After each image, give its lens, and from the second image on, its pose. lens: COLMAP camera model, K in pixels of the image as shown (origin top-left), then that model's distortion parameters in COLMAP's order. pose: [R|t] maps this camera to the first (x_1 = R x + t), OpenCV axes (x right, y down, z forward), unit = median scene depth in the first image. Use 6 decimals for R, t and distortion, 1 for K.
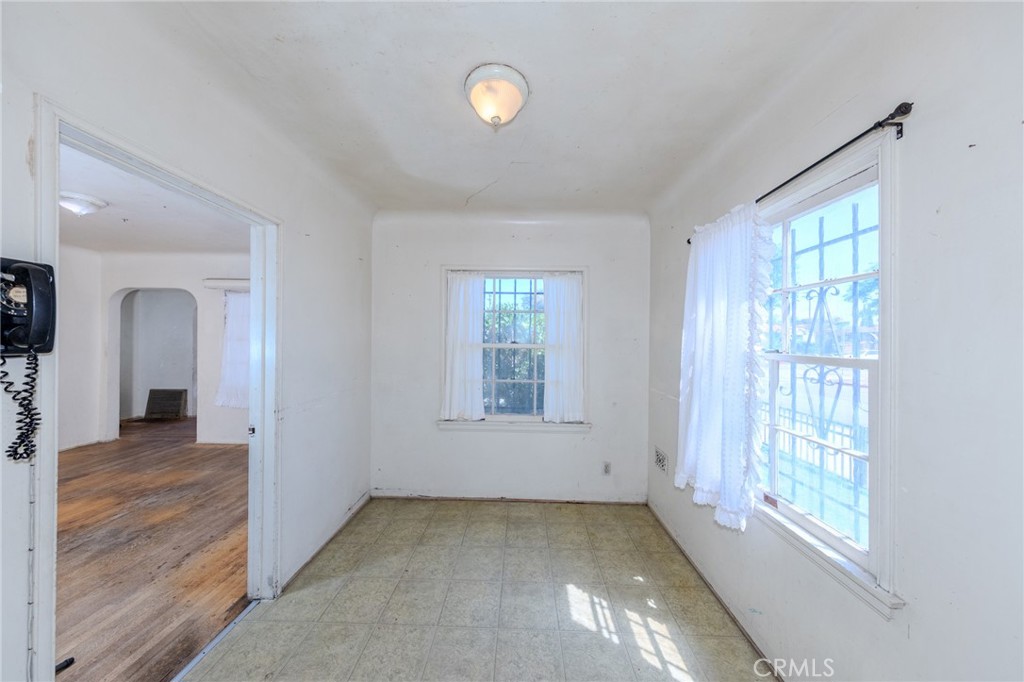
lens RADIAL K [[321.5, 0, 517.6], [0, 321.5, 338.5], [0, 0, 1]] dist [0.007610, 0.000040]
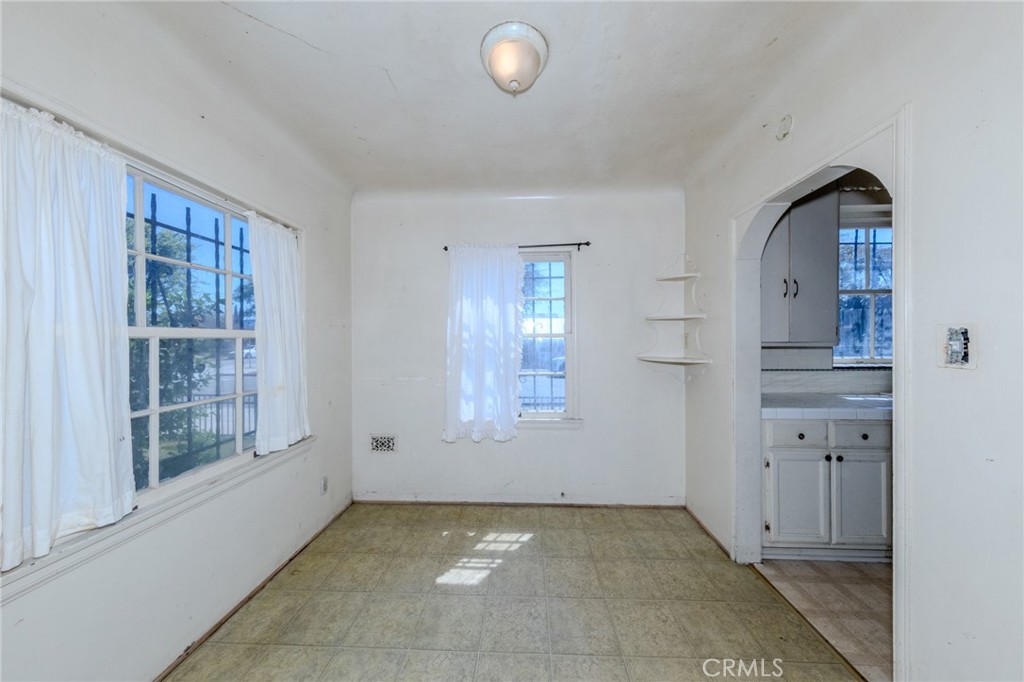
lens RADIAL K [[321.5, 0, 517.6], [0, 321.5, 338.5], [0, 0, 1]] dist [0.007610, 0.000040]
pose [[0.015850, -0.008537, 0.999838, -0.787069], [0.000521, 0.999963, 0.008530, 0.044725], [-0.999874, 0.000386, 0.015854, 0.756285]]
